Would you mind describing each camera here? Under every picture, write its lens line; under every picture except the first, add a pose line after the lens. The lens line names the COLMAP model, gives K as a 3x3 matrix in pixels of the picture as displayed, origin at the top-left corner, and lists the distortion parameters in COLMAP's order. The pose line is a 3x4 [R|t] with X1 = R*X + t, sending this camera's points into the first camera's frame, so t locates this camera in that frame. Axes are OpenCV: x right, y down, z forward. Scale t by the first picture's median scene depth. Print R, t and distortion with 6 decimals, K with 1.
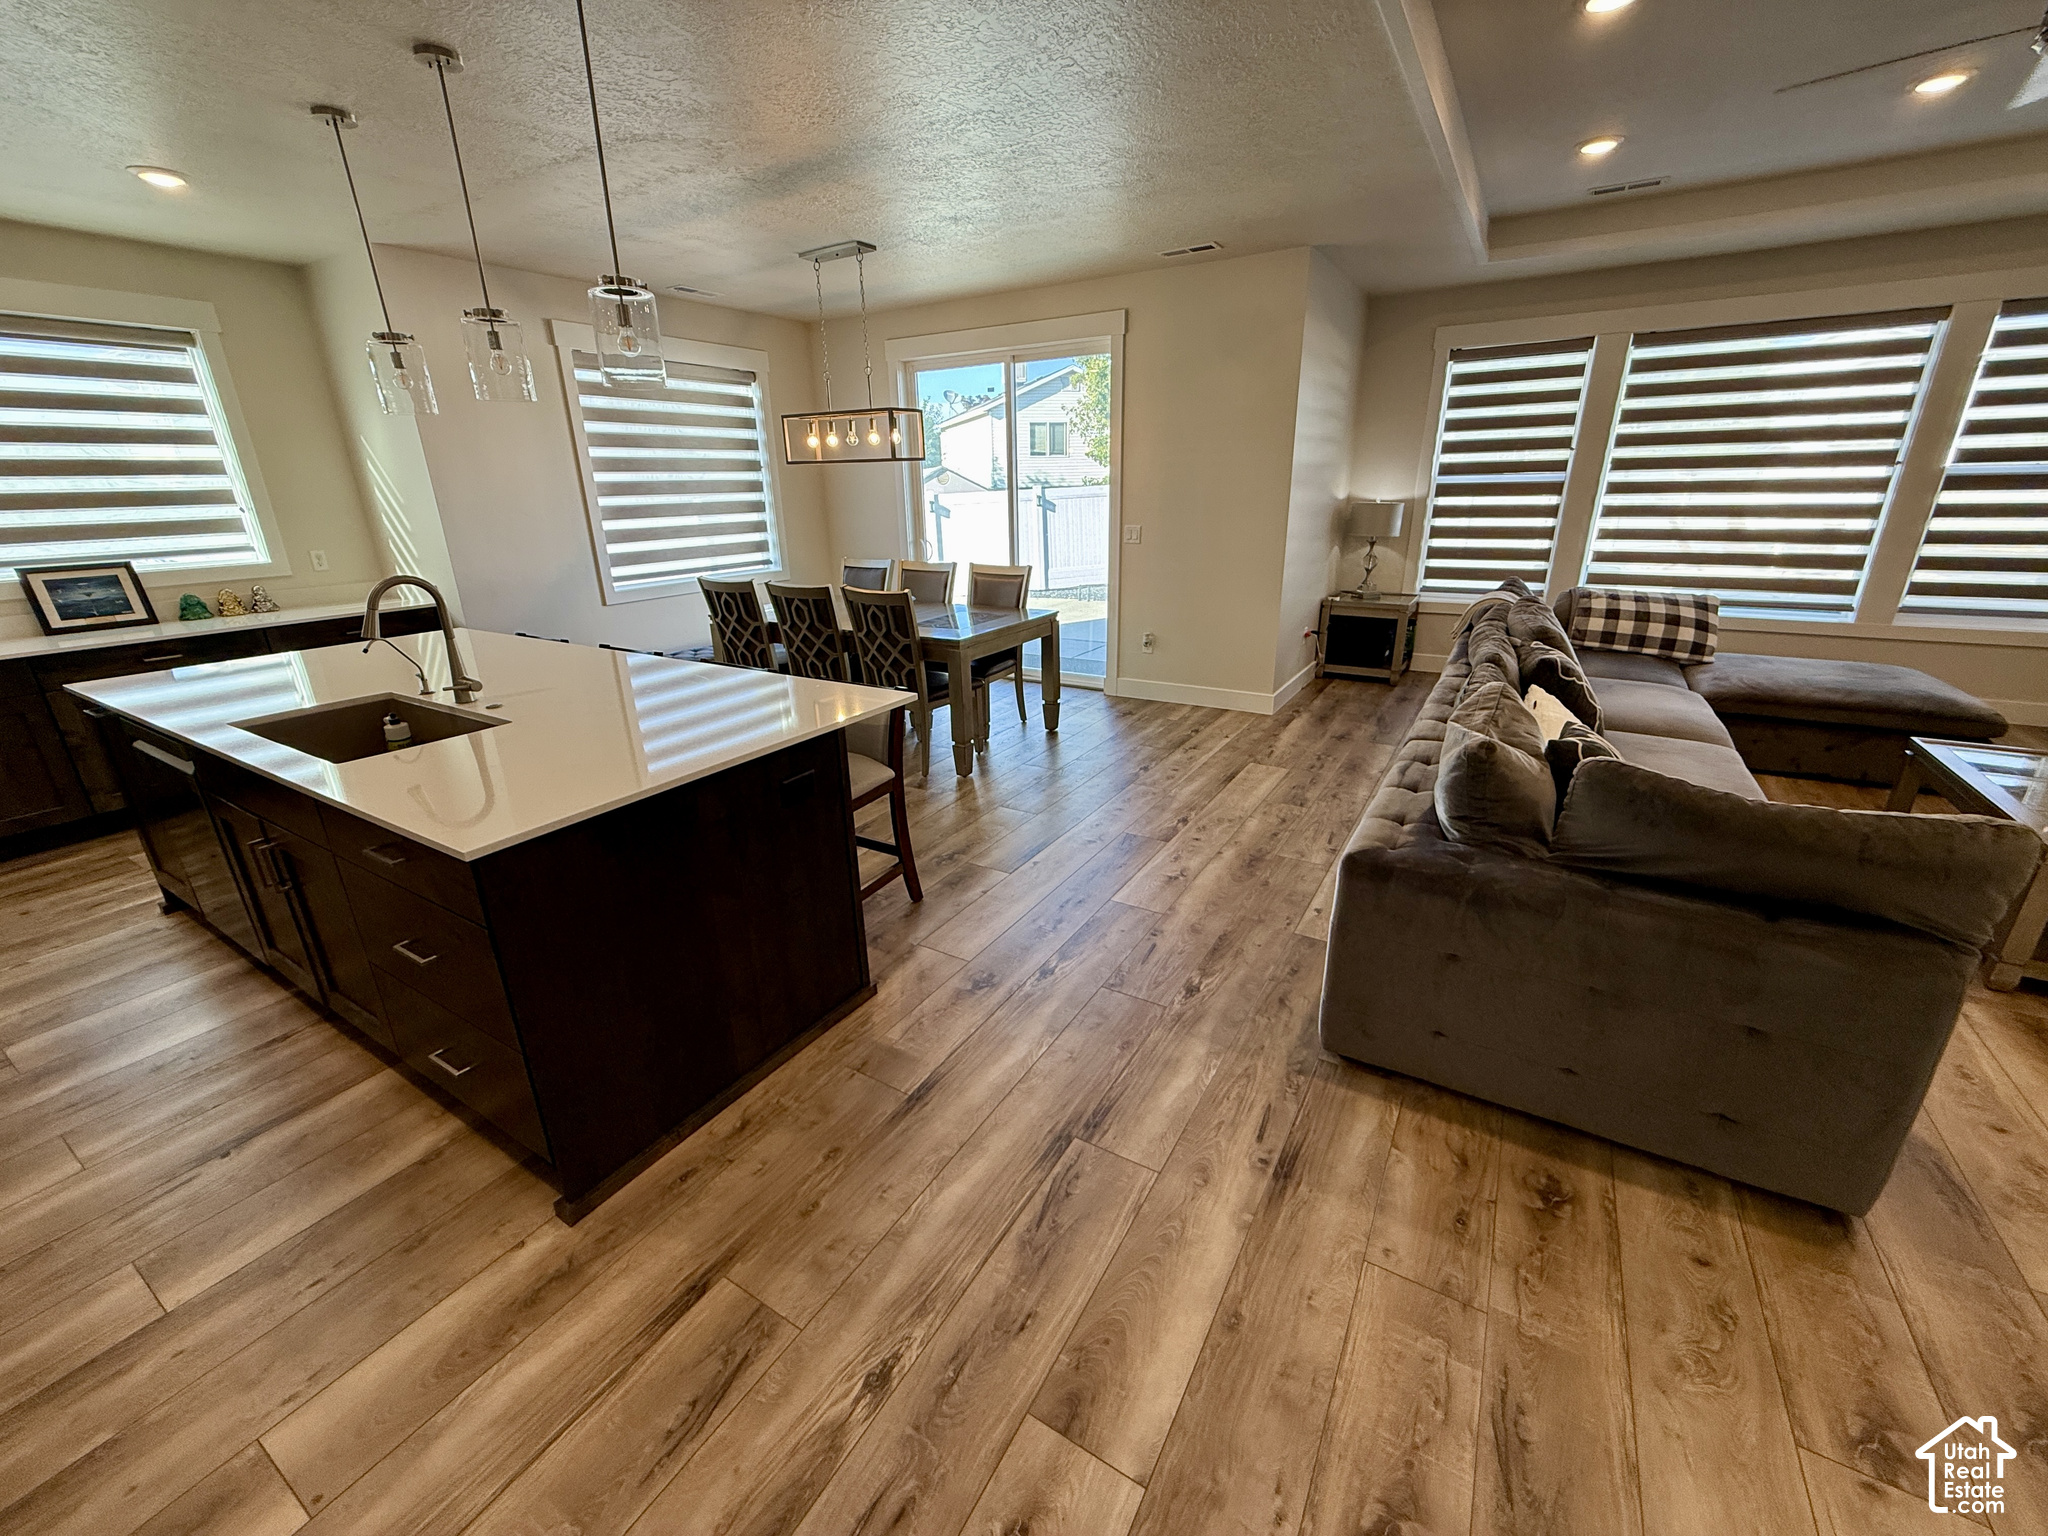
lens RADIAL K [[816.3, 0, 1020.0], [0, 816.3, 769.2], [0, 0, 1]] dist [0.000927, -0.000158]
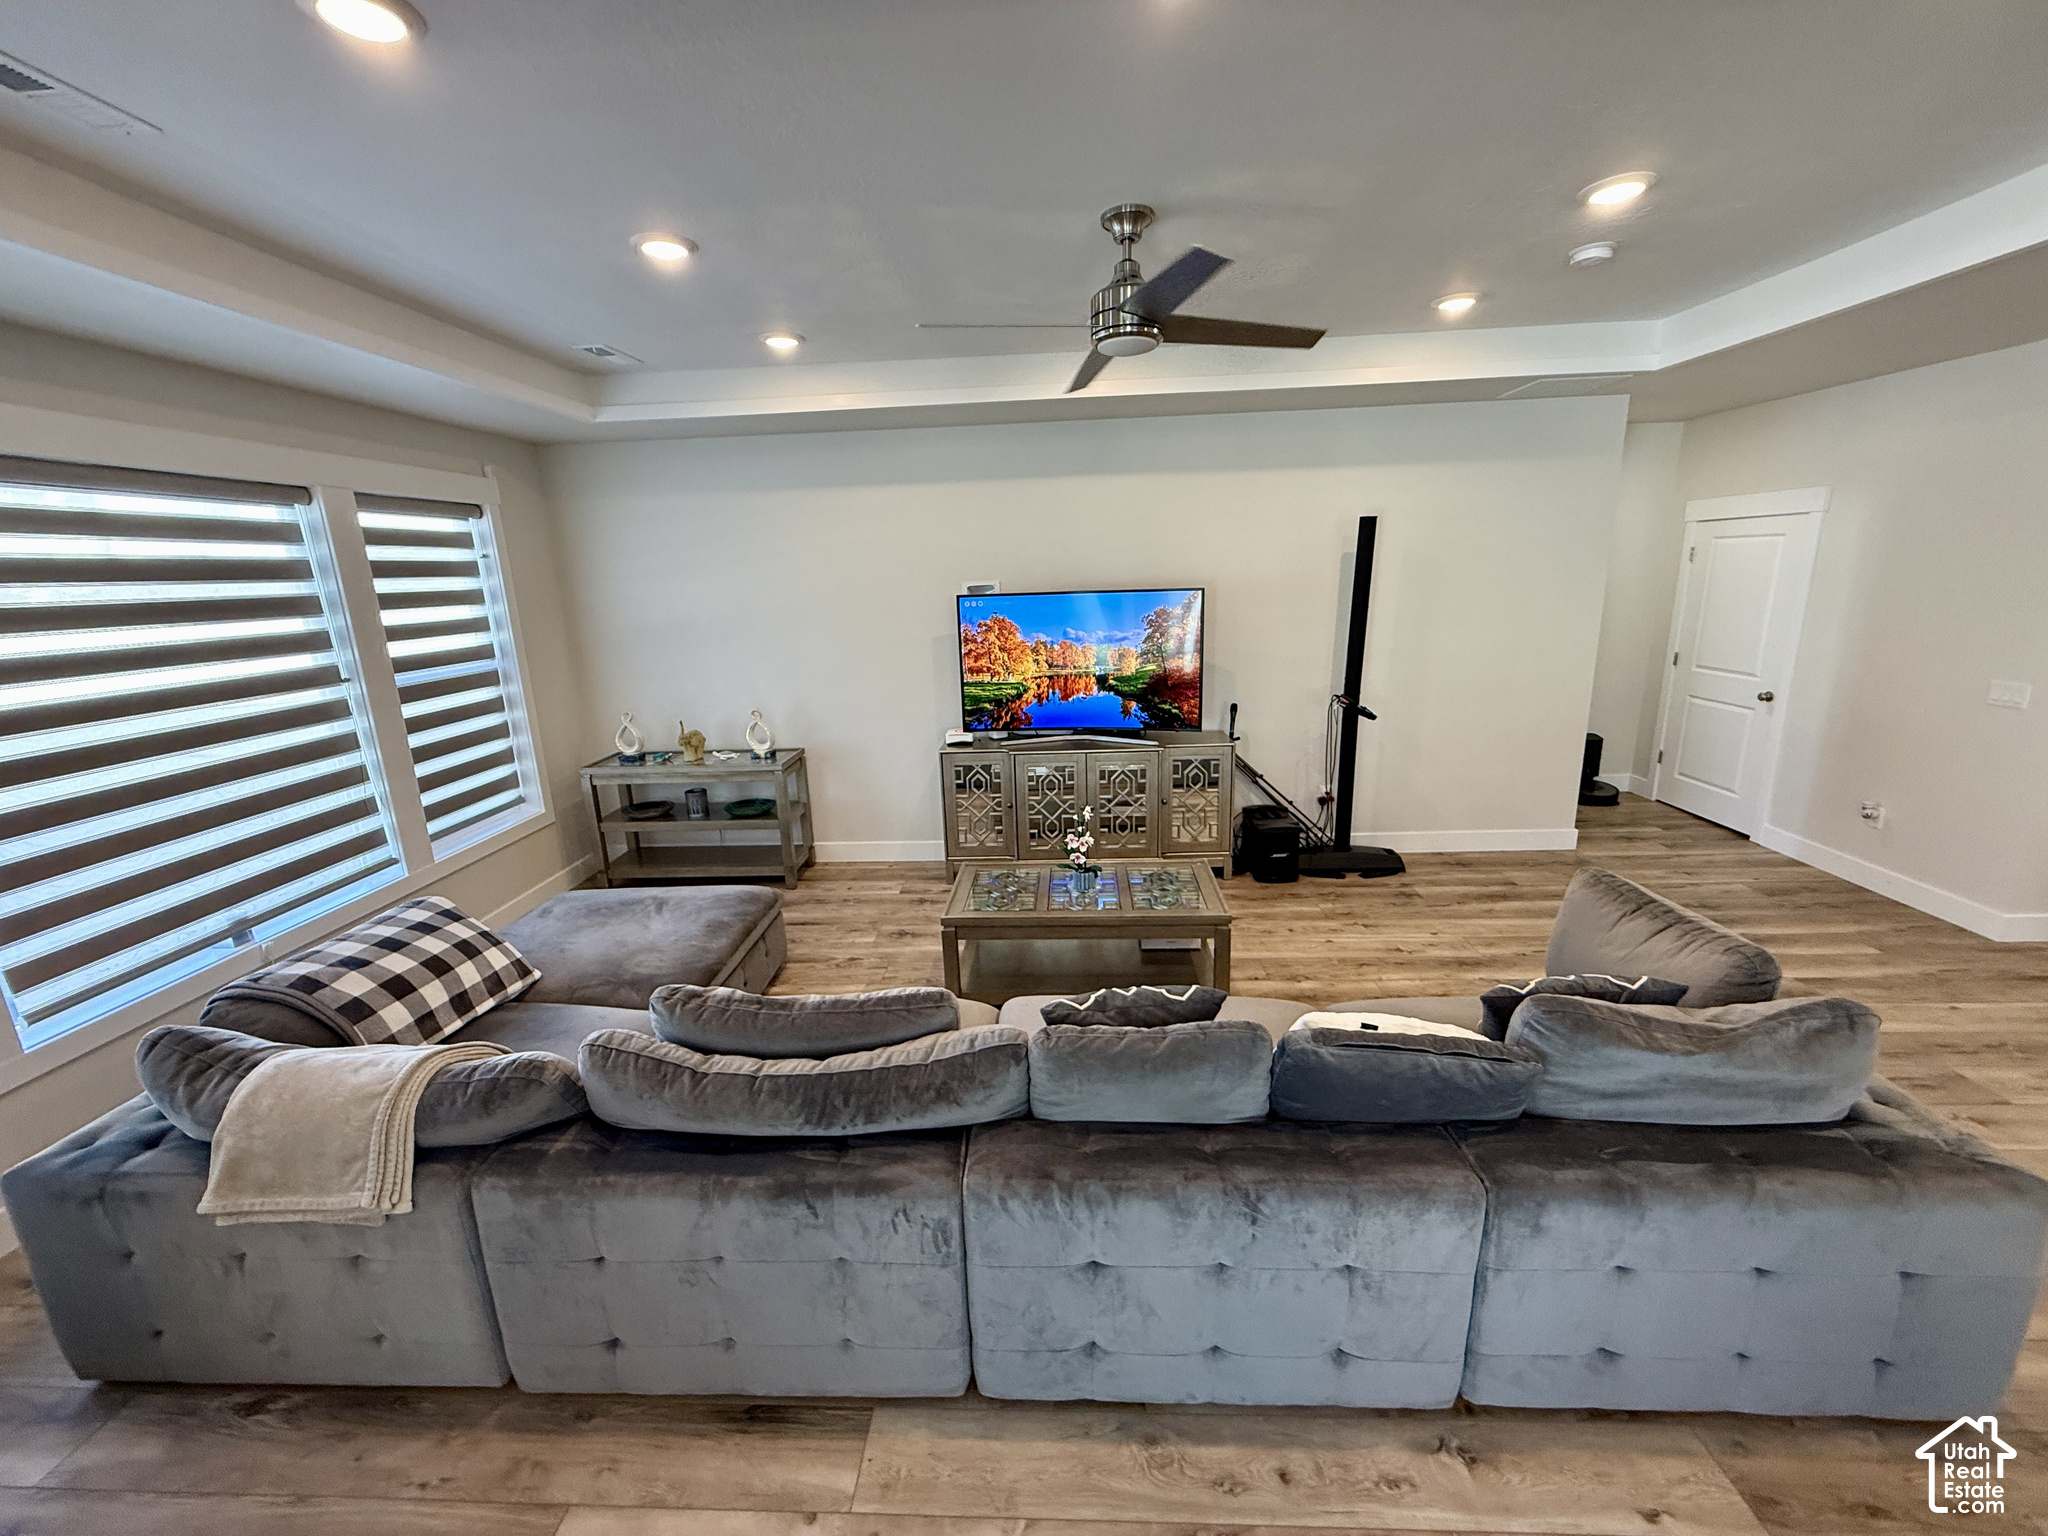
lens RADIAL K [[816.3, 0, 1019.8], [0, 816.3, 770.8], [0, 0, 1]] dist [0.000927, -0.000158]
pose [[-0.477034, -0.172563, 0.861778, 0.141808], [0.336249, 0.870102, 0.360359, -0.459141], [-0.812019, 0.461676, -0.357044, 1.009338]]
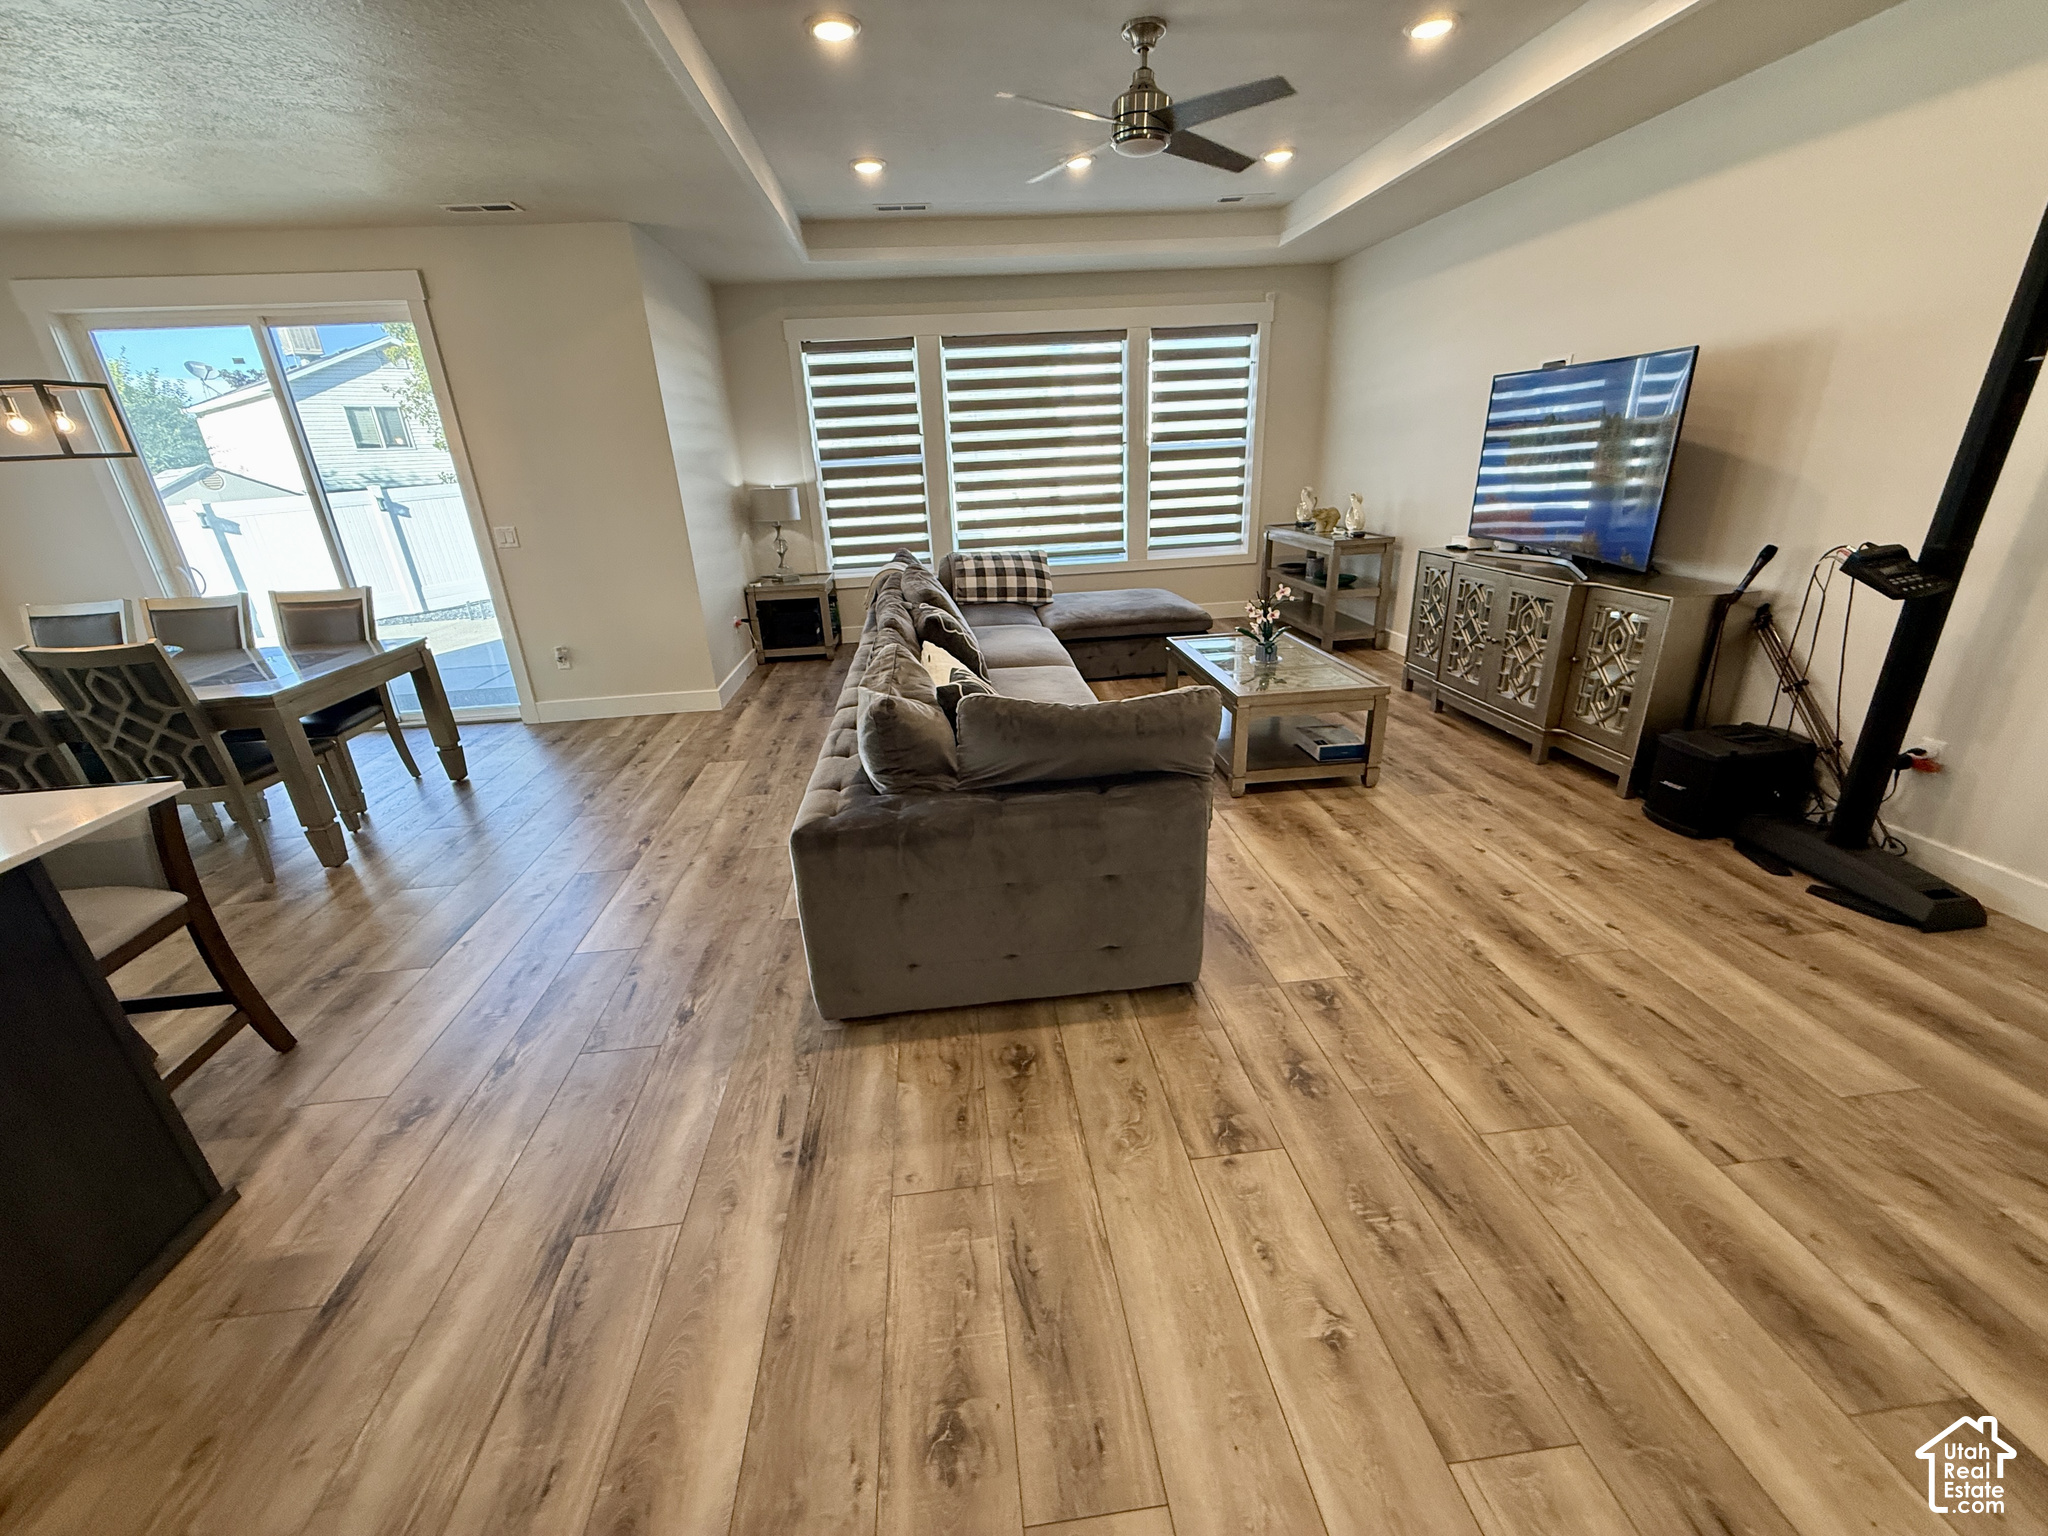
lens RADIAL K [[816.3, 0, 1018.6], [0, 816.3, 769.4], [0, 0, 1]] dist [0.000927, -0.000158]
pose [[0.794081, -0.236874, 0.559755, 0.037554], [0.229754, 0.969585, 0.084370, 0.003076], [-0.562715, 0.061609, 0.824352, -0.003478]]
